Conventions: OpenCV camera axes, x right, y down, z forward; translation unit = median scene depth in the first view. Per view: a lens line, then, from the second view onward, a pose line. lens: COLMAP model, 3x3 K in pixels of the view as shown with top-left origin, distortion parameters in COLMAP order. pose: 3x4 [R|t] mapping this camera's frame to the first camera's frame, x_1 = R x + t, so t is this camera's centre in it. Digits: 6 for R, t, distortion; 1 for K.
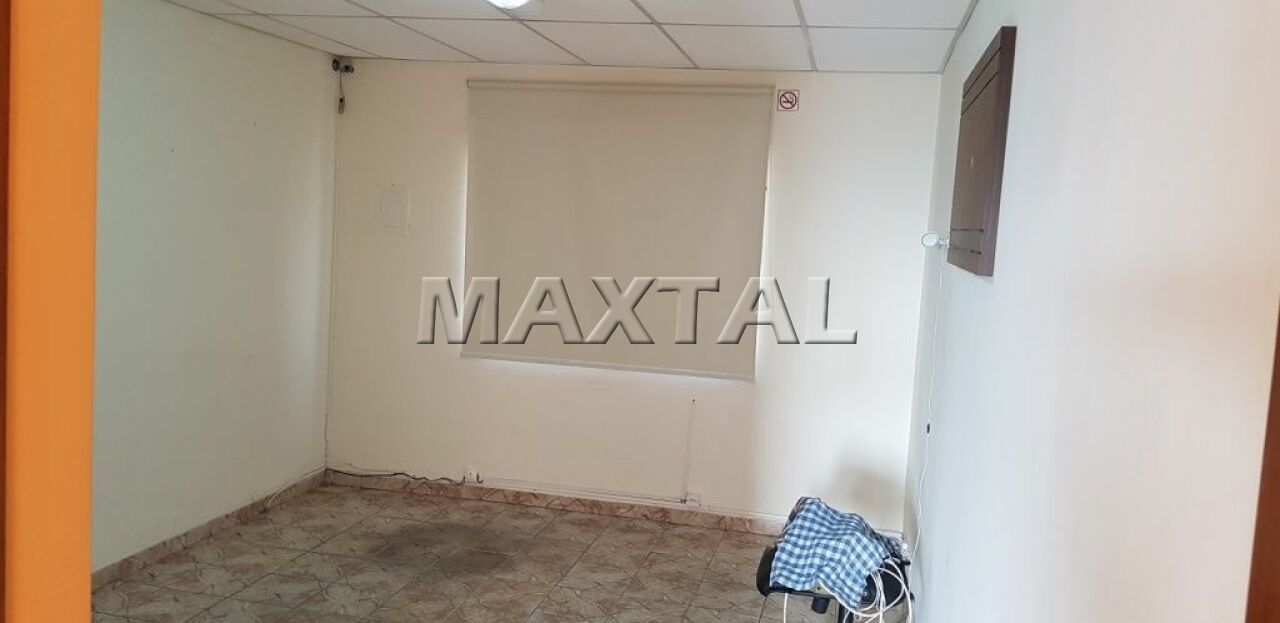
lens RADIAL K [[1016.1, 0, 640.8], [0, 1016.1, 315.6], [0, 0, 1]] dist [0.000984, -0.000414]
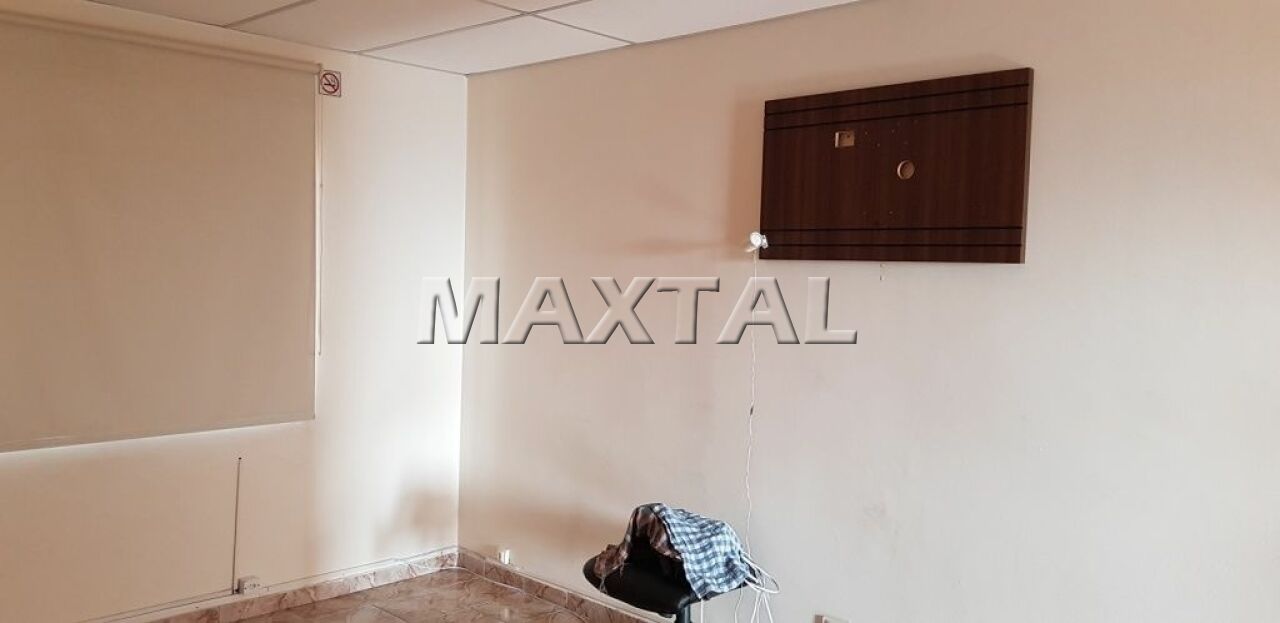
lens RADIAL K [[1016.1, 0, 640.4], [0, 1016.1, 306.6], [0, 0, 1]] dist [0.000984, -0.000414]
pose [[0.496612, -0.080055, 0.864273, -0.474265], [0.086348, 0.995355, 0.042581, -0.039216], [-0.863667, 0.053482, 0.501217, 0.357652]]
